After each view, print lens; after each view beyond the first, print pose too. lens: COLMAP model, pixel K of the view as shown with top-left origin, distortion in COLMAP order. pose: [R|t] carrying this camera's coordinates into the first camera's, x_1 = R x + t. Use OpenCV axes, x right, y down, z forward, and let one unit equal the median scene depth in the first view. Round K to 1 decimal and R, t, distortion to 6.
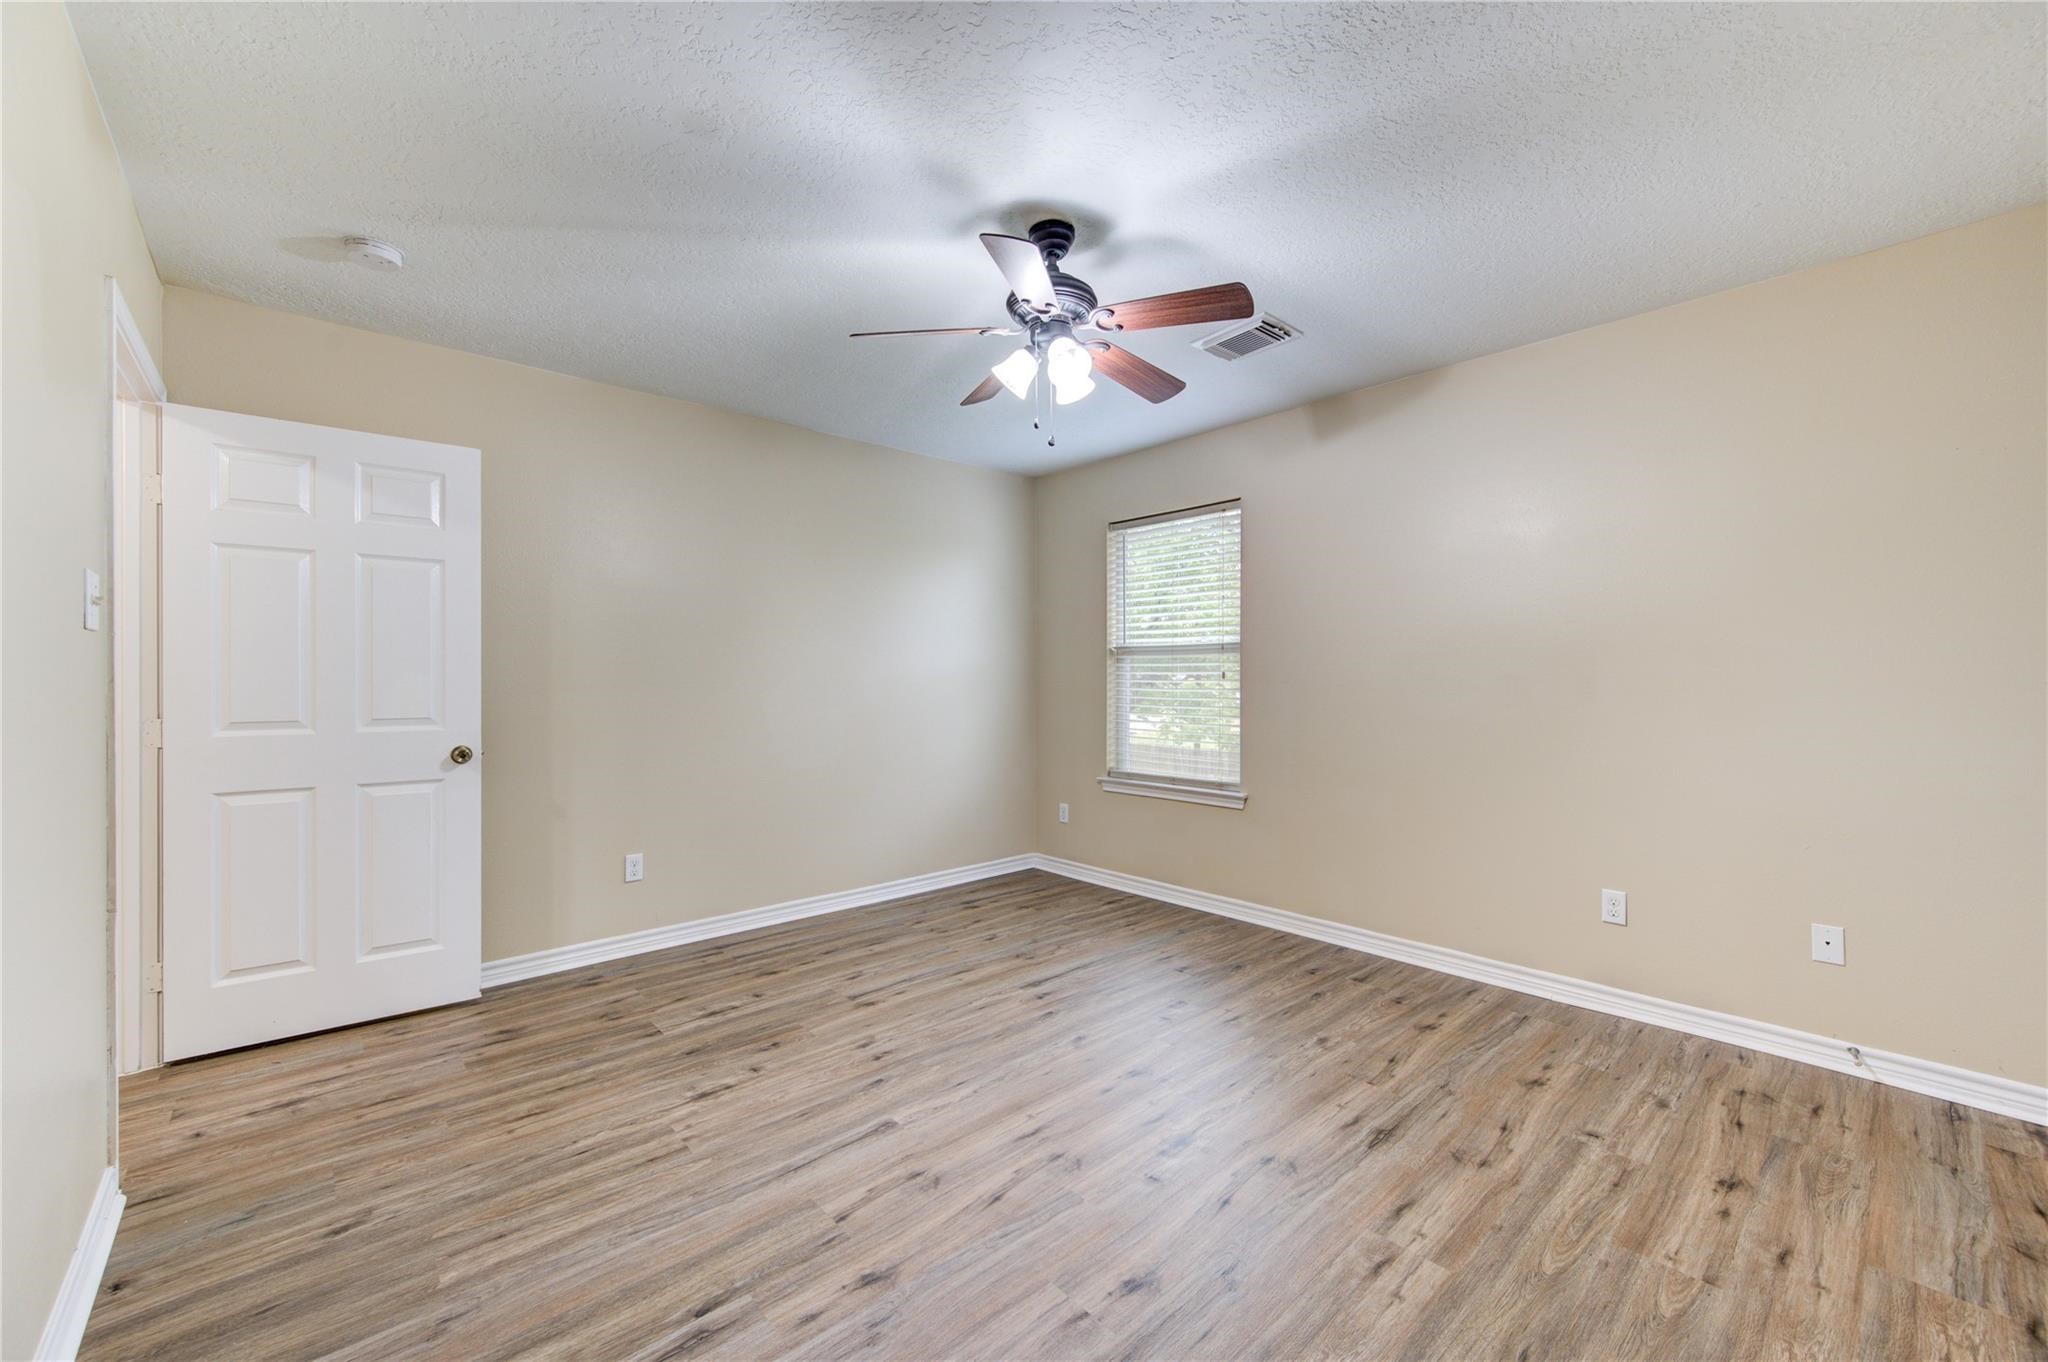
lens RADIAL K [[813.2, 0, 1022.7], [0, 813.2, 679.9], [0, 0, 1]] dist [-0.001154, -0.000696]
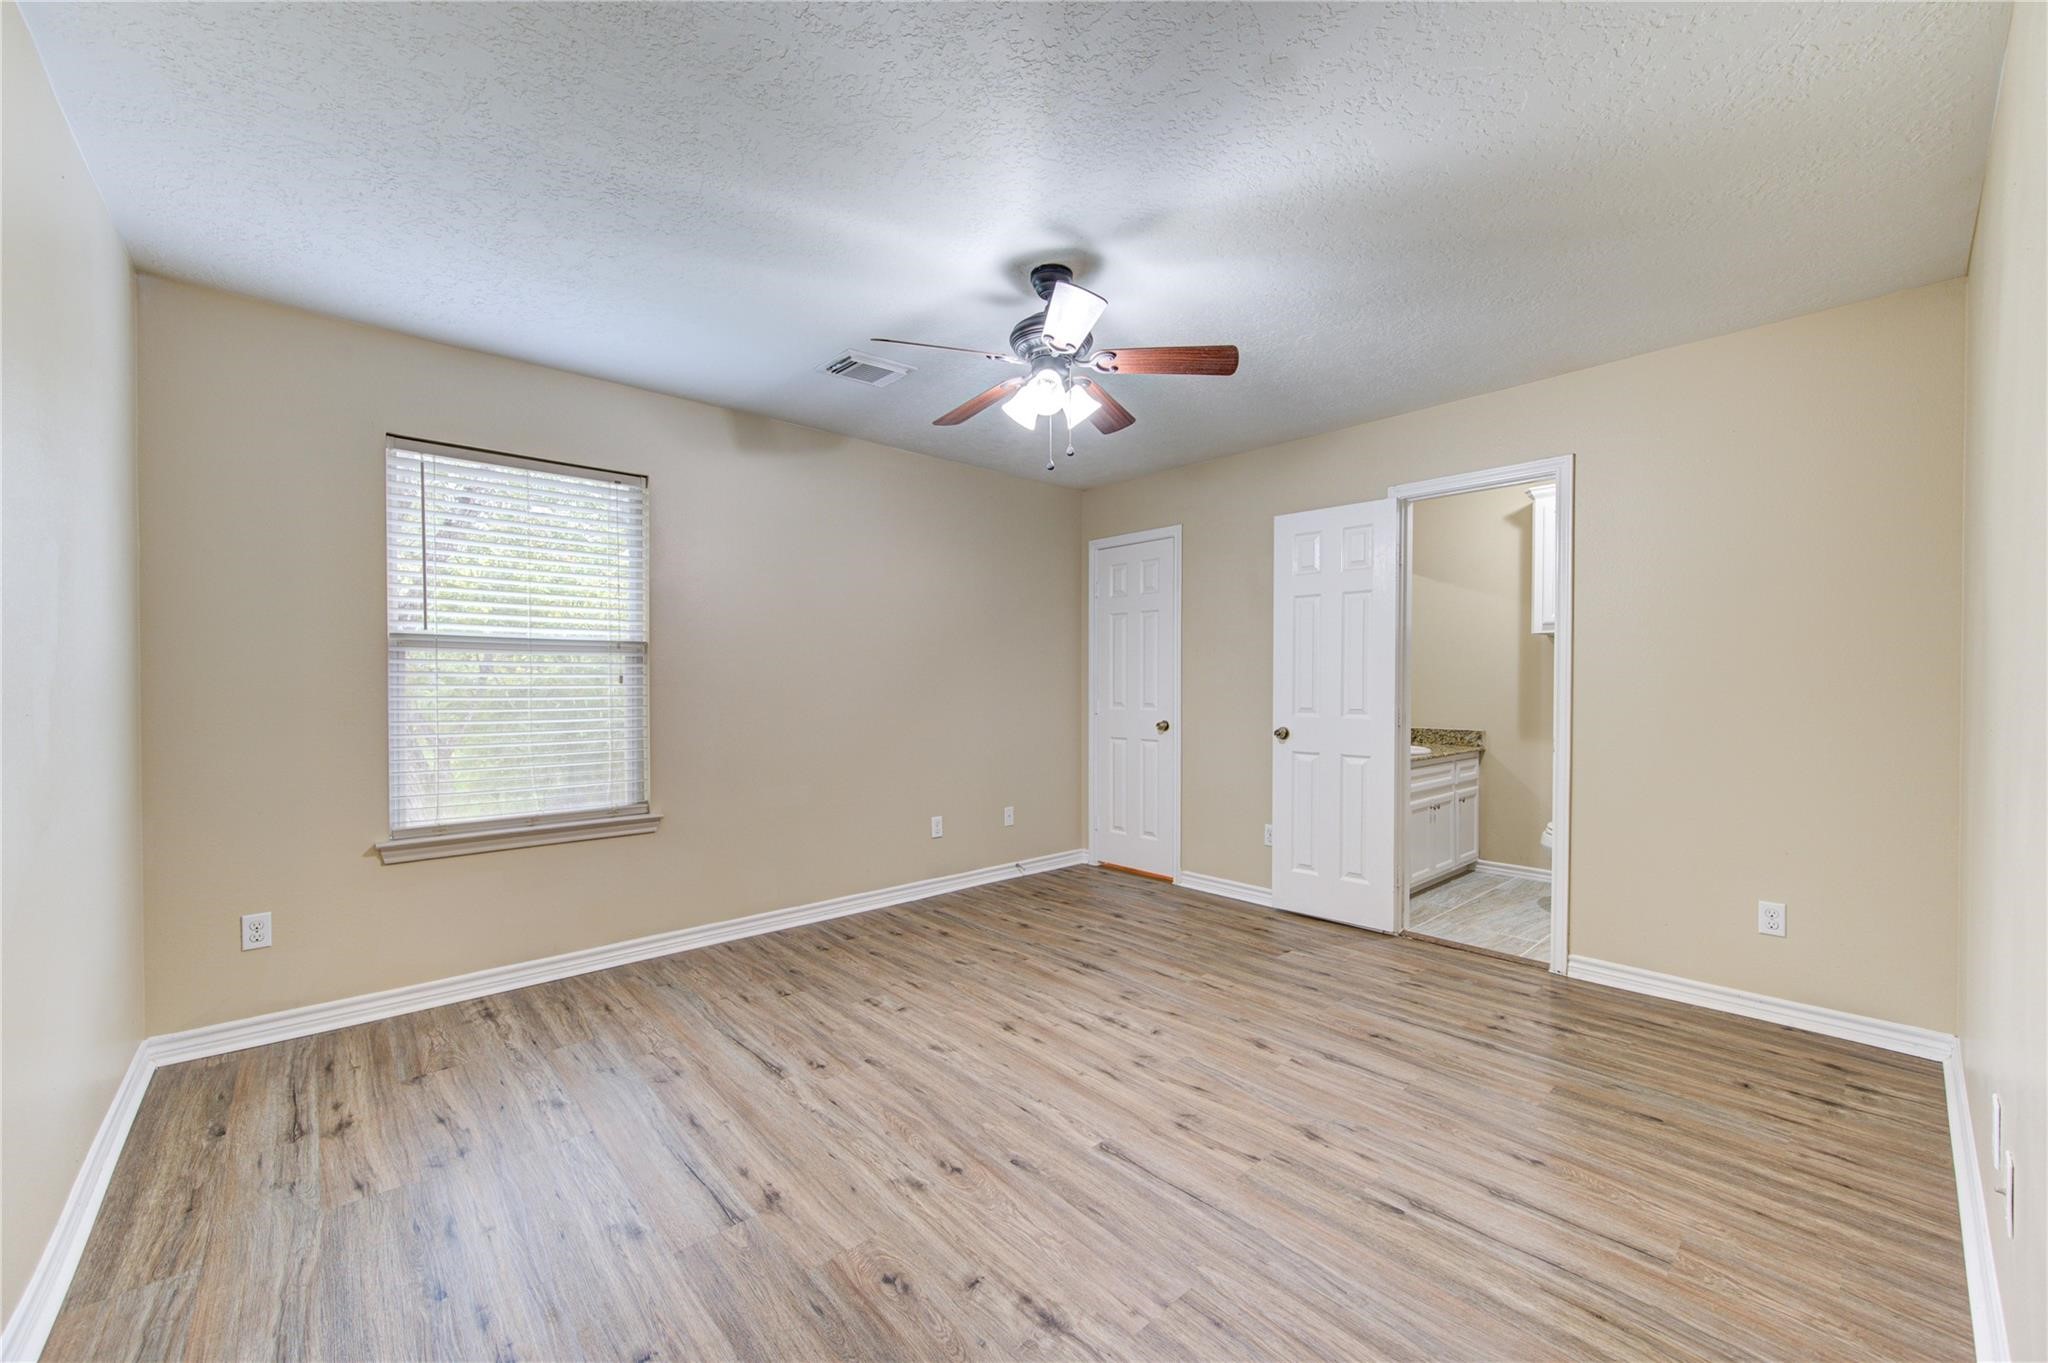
lens RADIAL K [[813.2, 0, 1026.2], [0, 813.2, 689.6], [0, 0, 1]] dist [-0.001154, -0.000696]
pose [[-0.013509, -0.008205, 0.999875, -0.873778], [0.004653, 0.999955, 0.008268, 0.000150], [-0.999898, 0.004765, -0.013470, 0.864067]]
